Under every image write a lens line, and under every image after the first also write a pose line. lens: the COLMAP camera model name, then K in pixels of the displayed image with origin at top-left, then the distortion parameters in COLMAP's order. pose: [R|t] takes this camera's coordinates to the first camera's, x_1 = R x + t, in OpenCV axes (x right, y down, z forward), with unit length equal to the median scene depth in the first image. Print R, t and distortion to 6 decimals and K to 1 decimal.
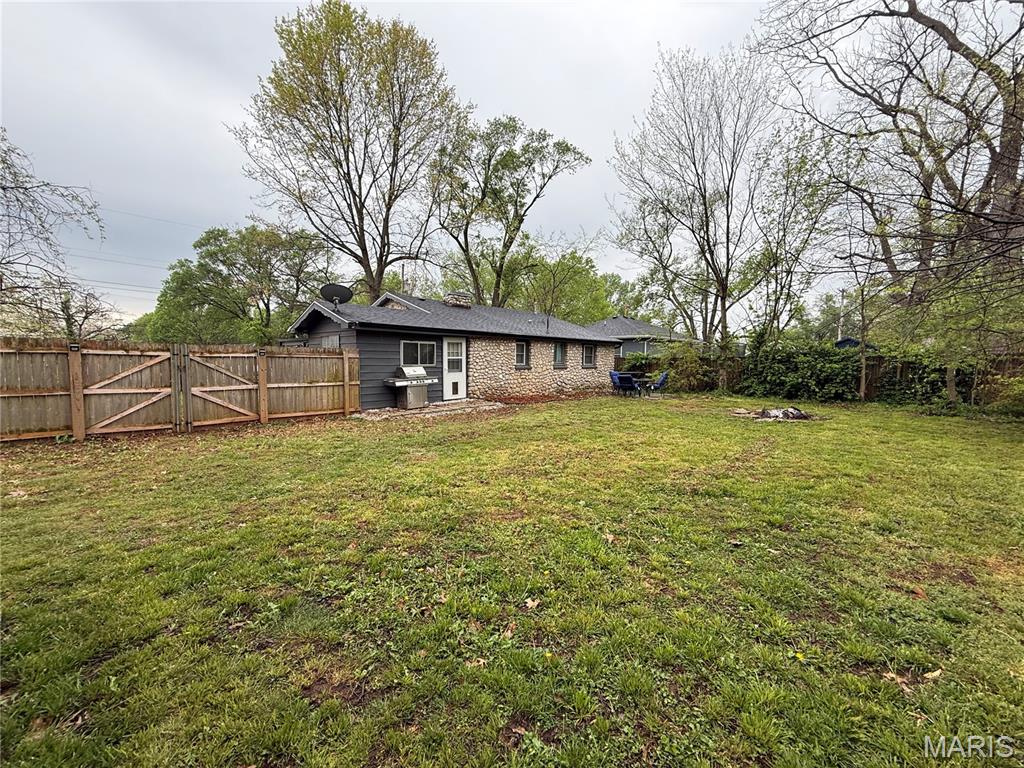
lens RADIAL K [[408.4, 0, 511.9], [0, 408.4, 384.6], [0, 0, 1]] dist [0.001919, 0.000581]
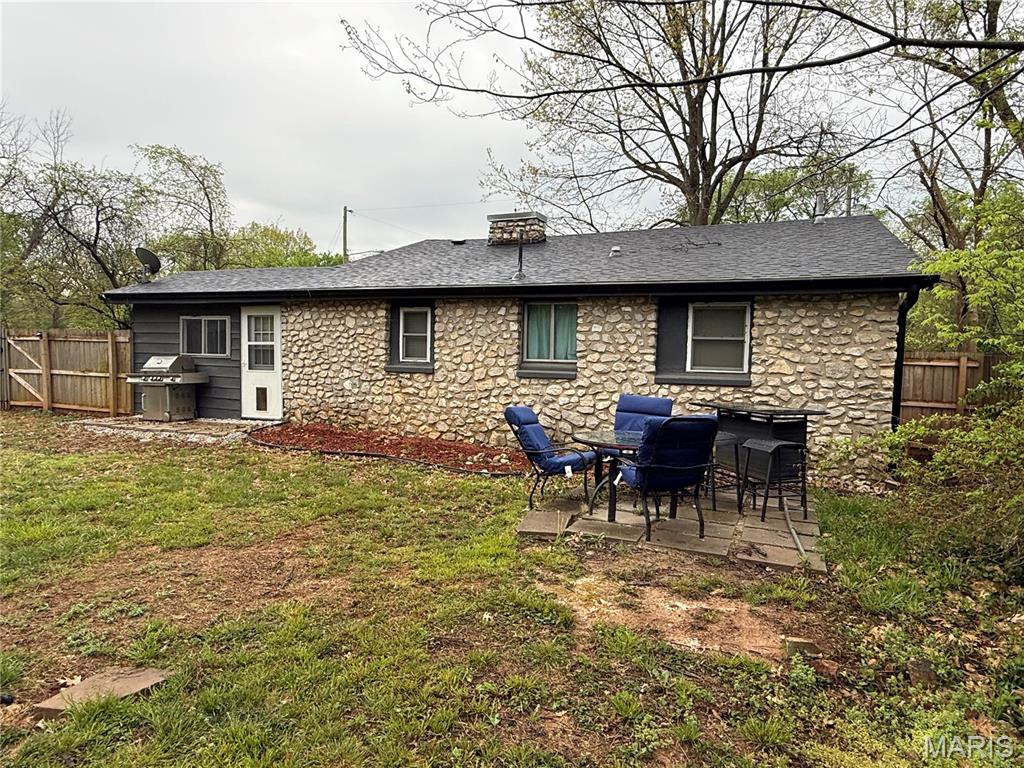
lens RADIAL K [[611.0, 0, 518.9], [0, 611.0, 382.8], [0, 0, 1]] dist [-0.001813, 0.005244]
pose [[0.376205, 0.046035, -0.925392, 0.739420], [-0.076499, 0.996898, 0.018493, -0.053638], [0.923373, 0.063835, 0.378560, 0.996147]]
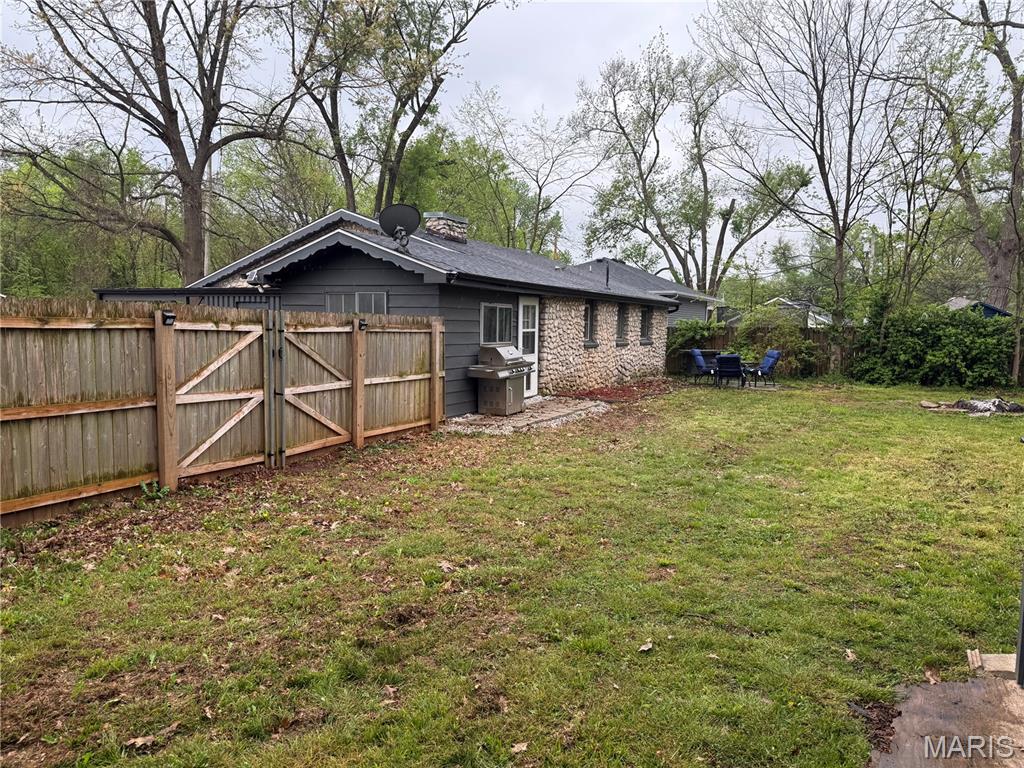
lens RADIAL K [[717.1, 0, 509.6], [0, 717.1, 398.4], [0, 0, 1]] dist [0.030654, -0.034524]
pose [[0.956475, -0.025312, 0.290714, -0.473421], [0.012751, 0.998905, 0.045020, -0.011729], [-0.291535, -0.039353, 0.955750, -0.019346]]
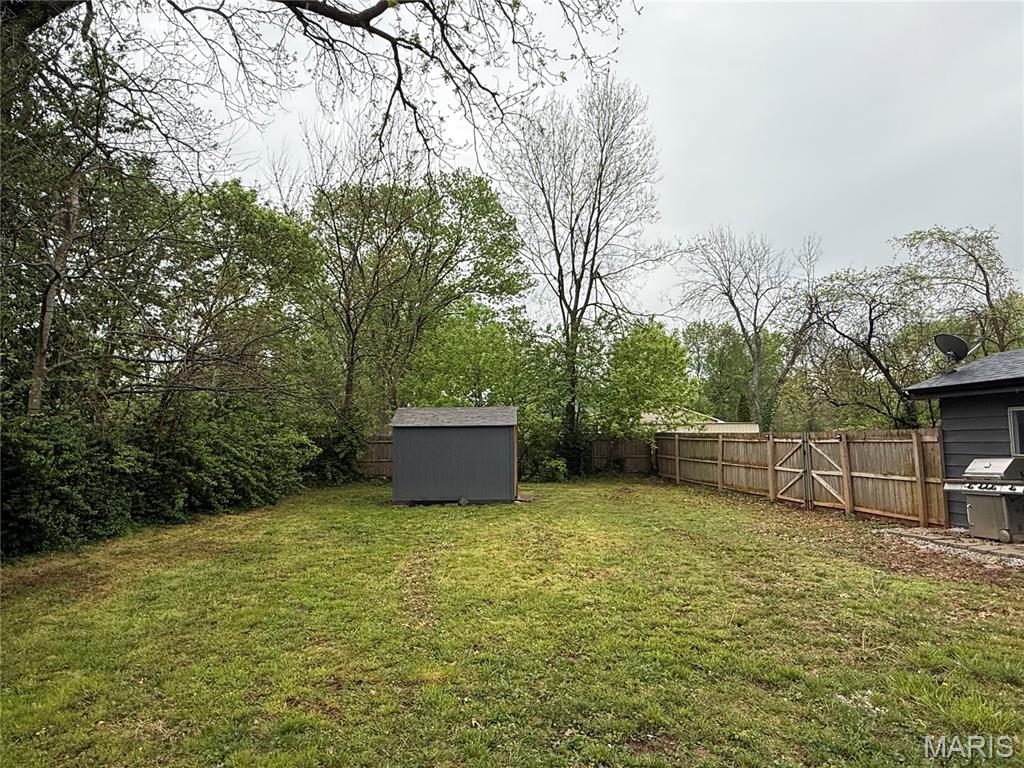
lens RADIAL K [[611.0, 0, 507.5], [0, 611.0, 390.3], [0, 0, 1]] dist [-0.001813, 0.005244]
pose [[-0.653608, -0.065241, -0.754016, 0.649706], [-0.038315, 0.997852, -0.053126, -0.055873], [0.755862, -0.005834, -0.654704, 0.900600]]
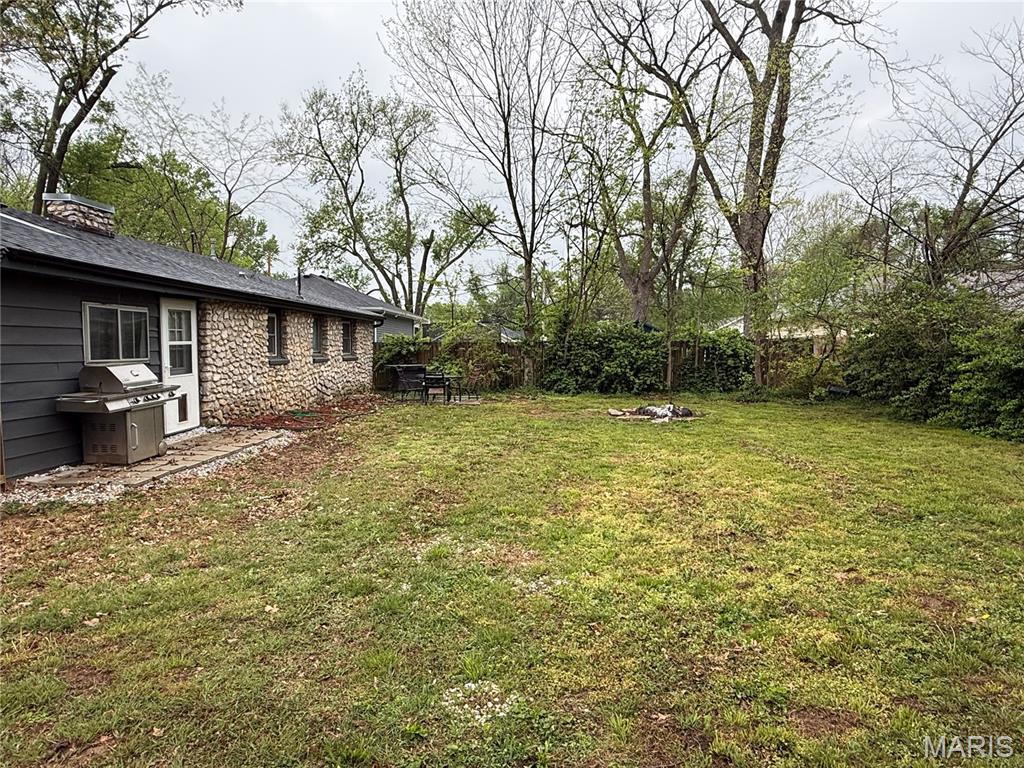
lens RADIAL K [[618.8, 0, 517.8], [0, 618.8, 388.8], [0, 0, 1]] dist [0.001970, -0.003882]
pose [[0.750038, -0.047689, 0.659674, -0.315633], [0.039567, 0.998846, 0.027221, -0.016875], [-0.660211, 0.005684, 0.751059, 0.206676]]
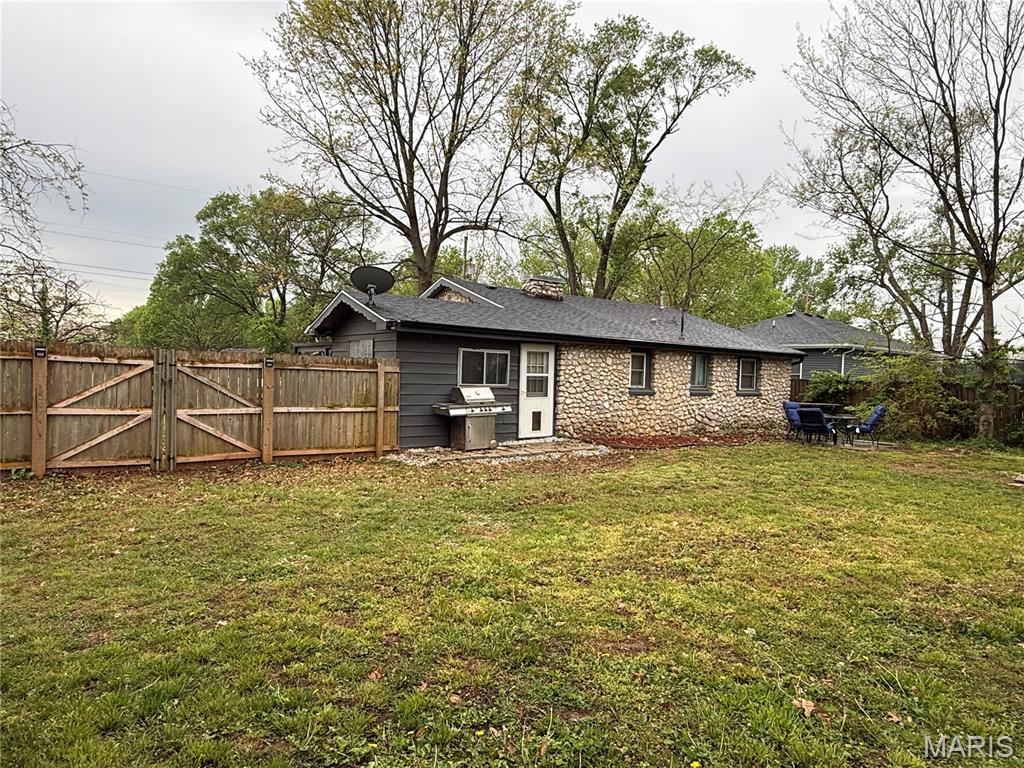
lens RADIAL K [[611.0, 0, 516.6], [0, 611.0, 387.0], [0, 0, 1]] dist [-0.001813, 0.005244]
pose [[0.985546, 0.024943, -0.167562, -0.006569], [-0.032140, 0.998668, -0.040376, -0.004976], [0.166331, 0.045178, 0.985034, 0.019973]]
